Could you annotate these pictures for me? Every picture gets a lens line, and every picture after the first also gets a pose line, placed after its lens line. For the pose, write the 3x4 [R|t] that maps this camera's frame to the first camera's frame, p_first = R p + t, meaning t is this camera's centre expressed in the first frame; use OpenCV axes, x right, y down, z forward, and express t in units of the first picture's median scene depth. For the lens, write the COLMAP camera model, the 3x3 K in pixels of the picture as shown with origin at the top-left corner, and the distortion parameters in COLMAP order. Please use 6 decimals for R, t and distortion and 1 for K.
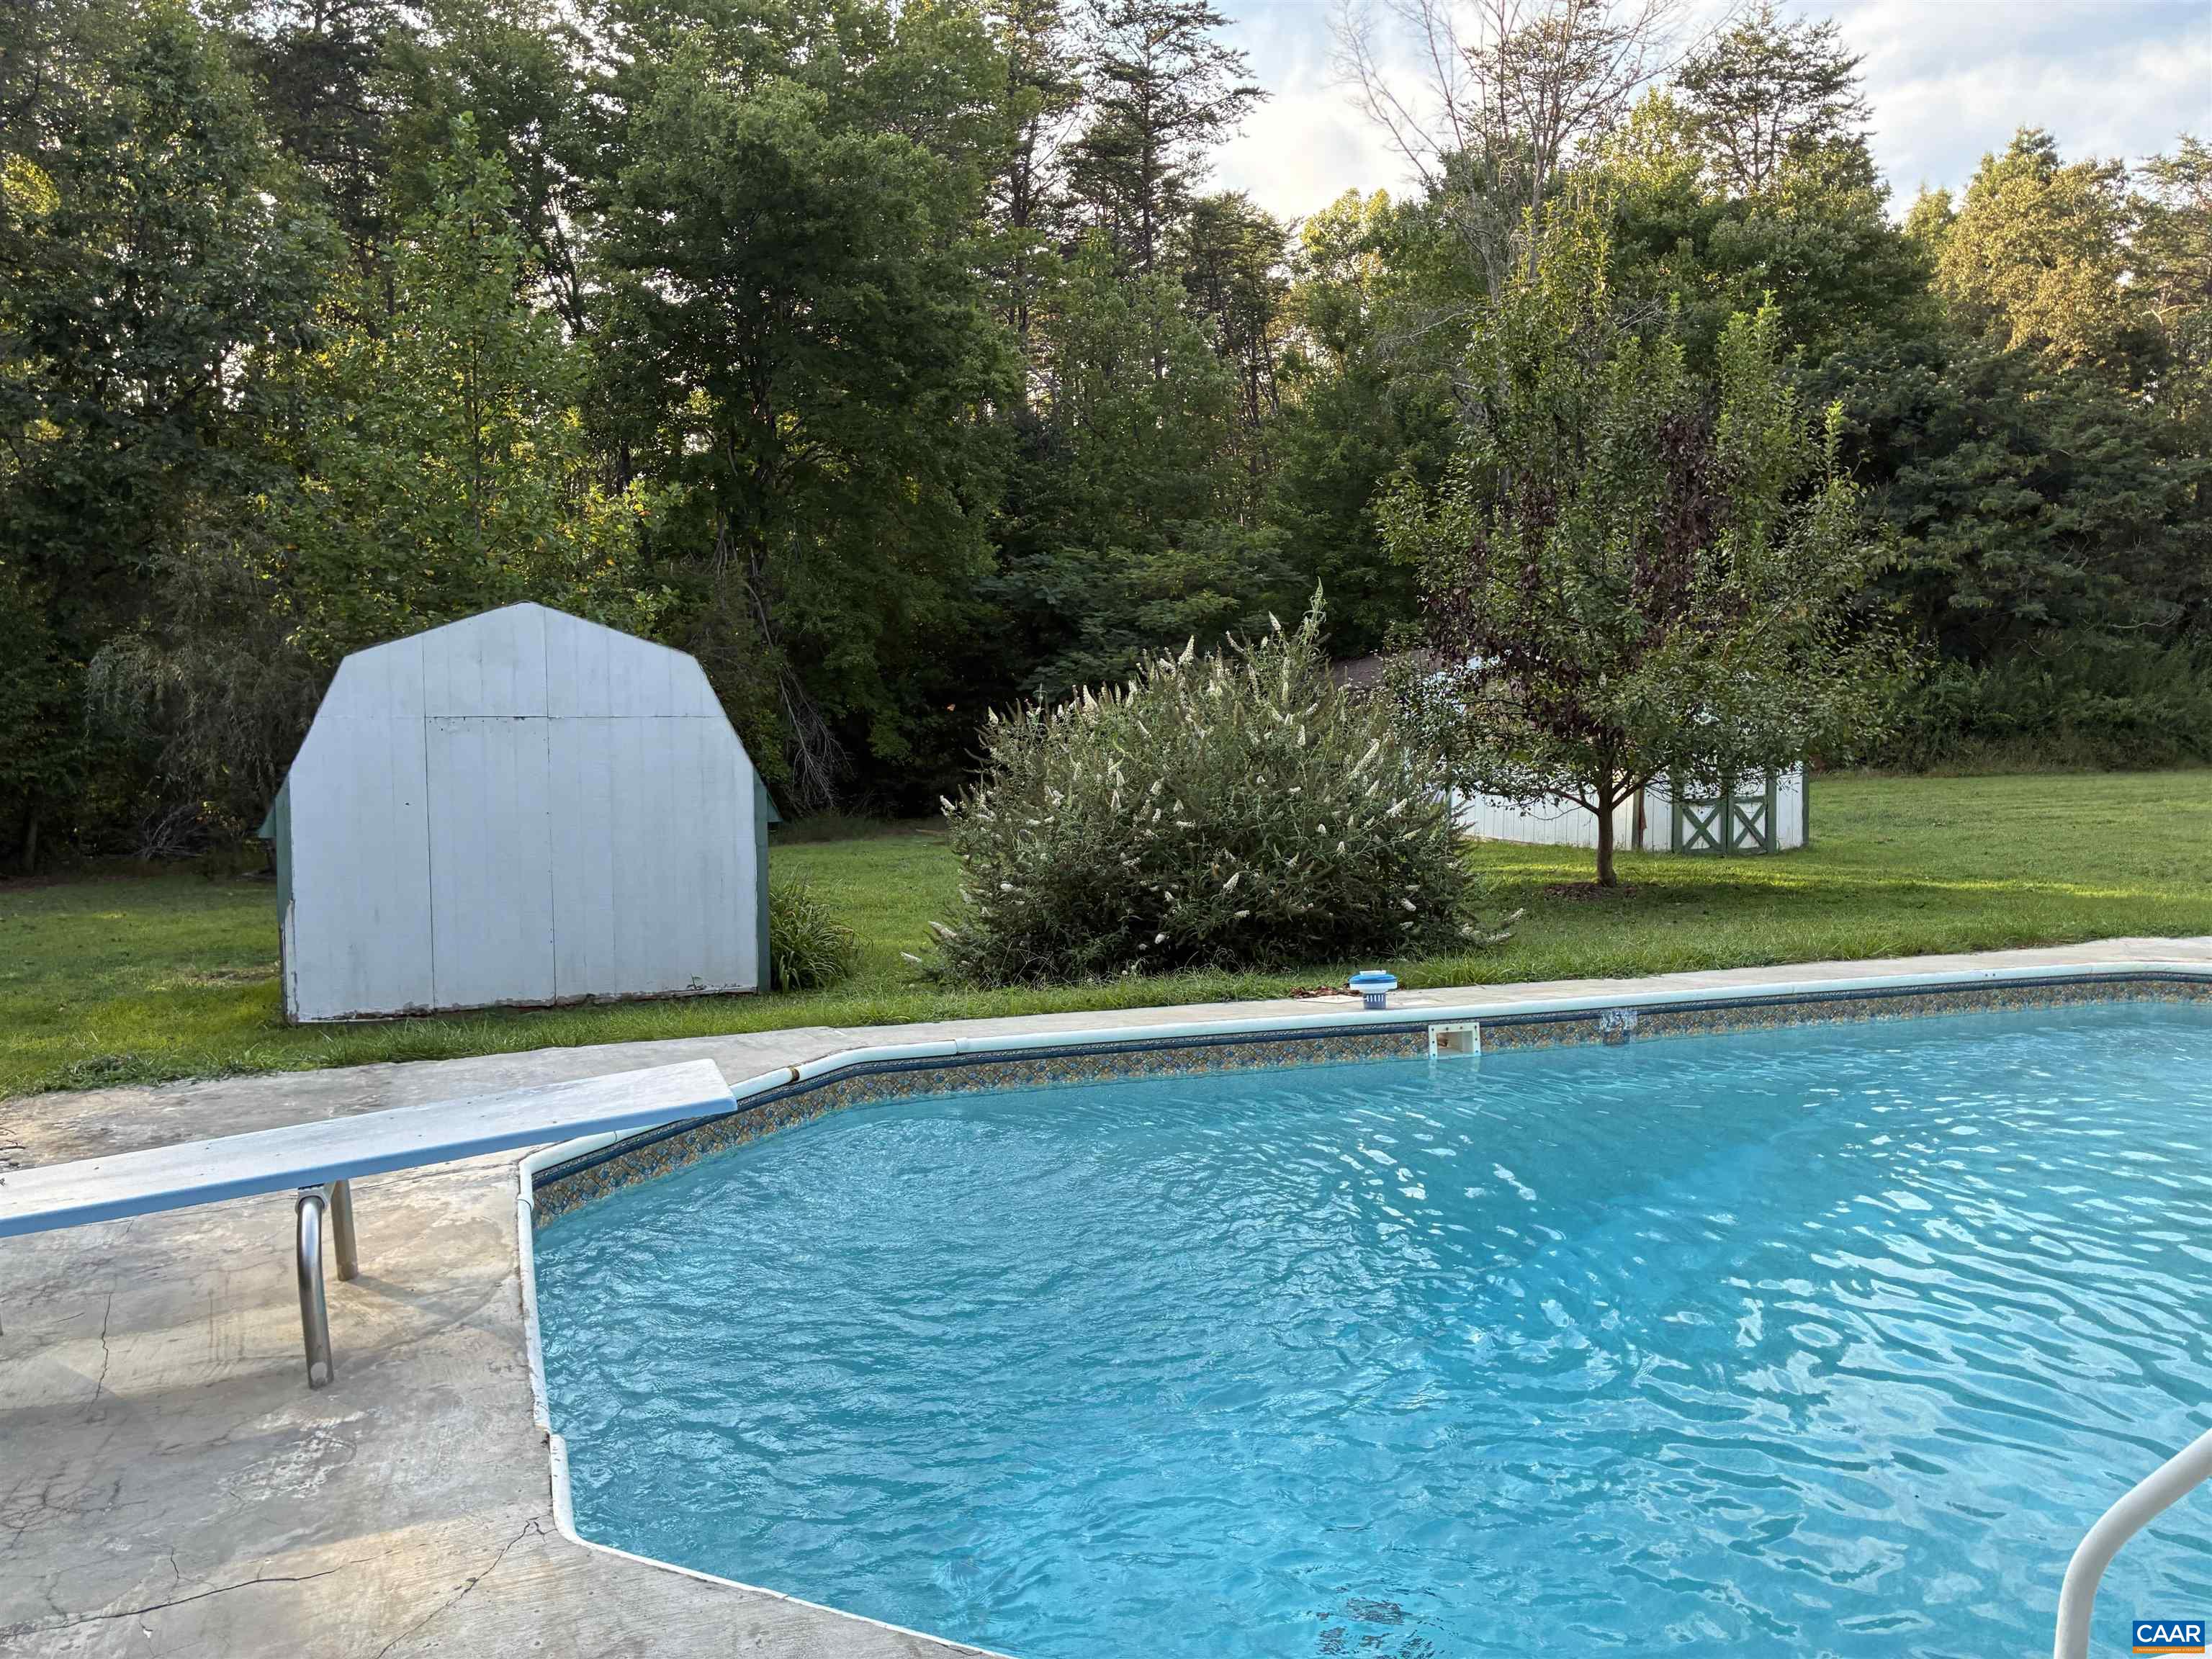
lens RADIAL K [[1673.8, 0, 1106.0], [0, 1673.8, 829.5], [0, 0, 1]] dist [0.088173, -0.117451]
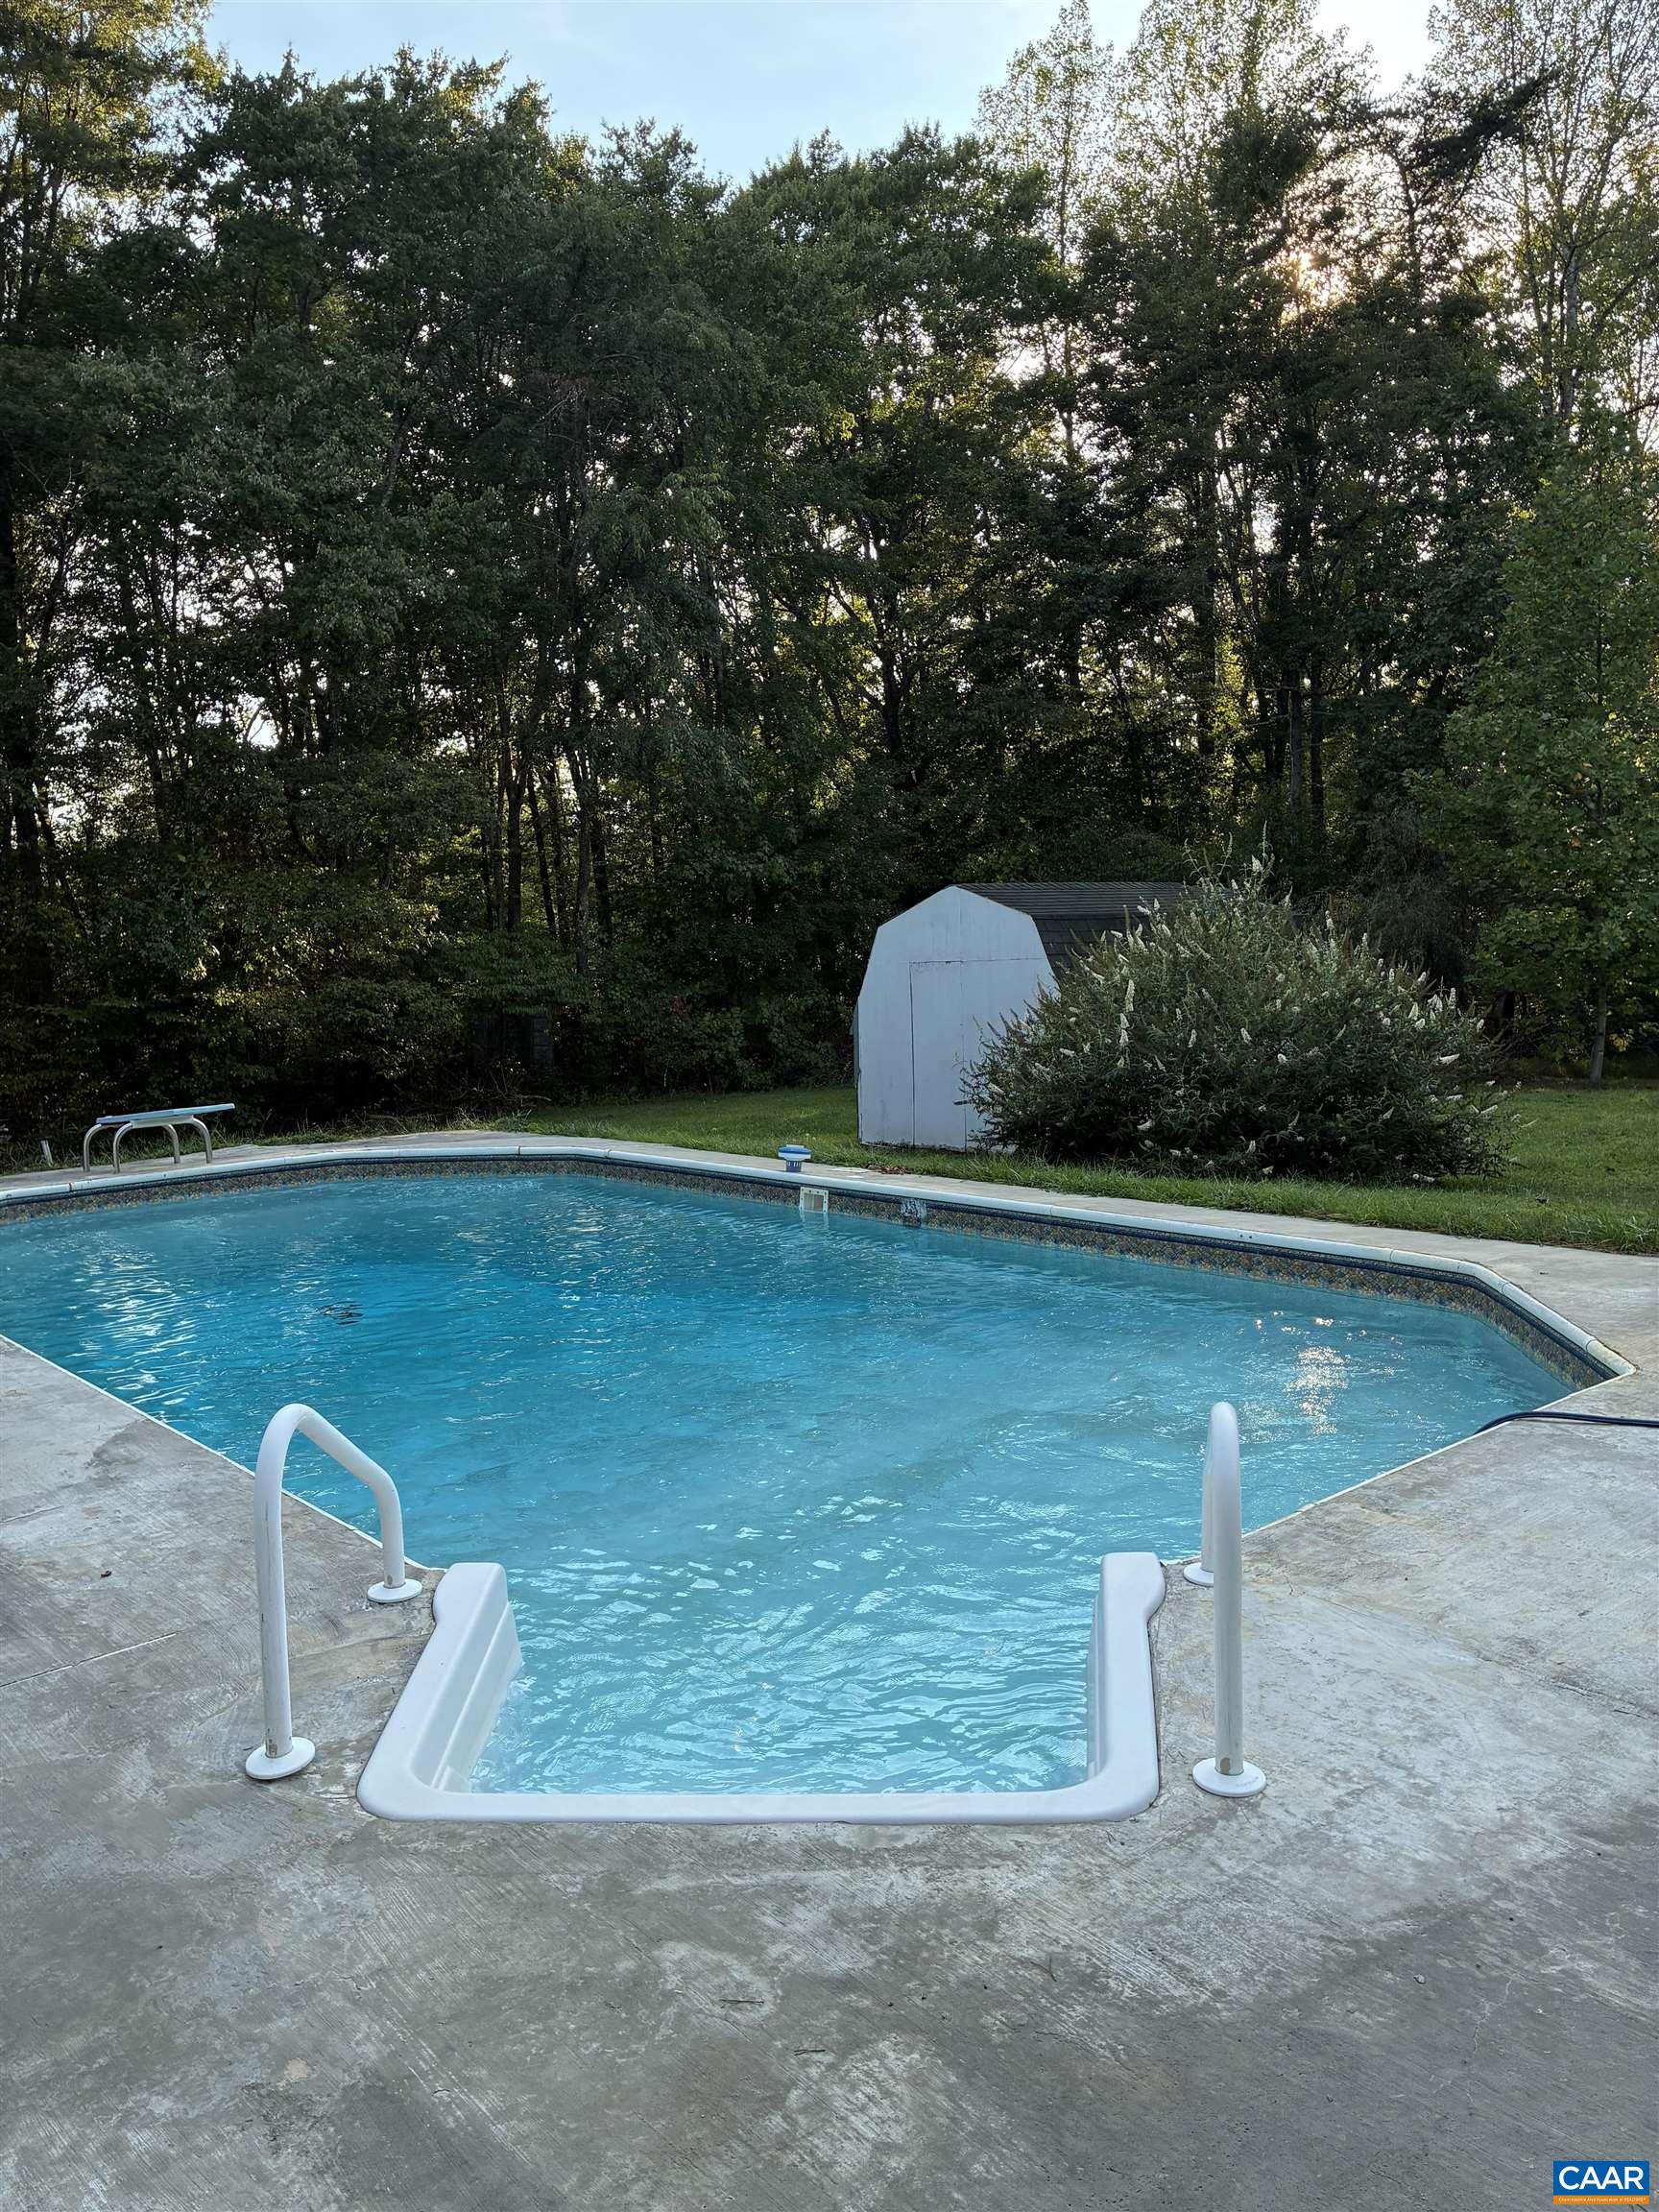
lens RADIAL K [[1673.8, 0, 828.5], [0, 1673.8, 1068.8], [0, 0, 1]] dist [0.088173, -0.117451]
pose [[0.349269, 0.059001, -0.935163, 1.061781], [-0.039667, 0.998052, 0.048153, -0.037153], [0.936183, 0.020277, 0.350929, 0.359860]]
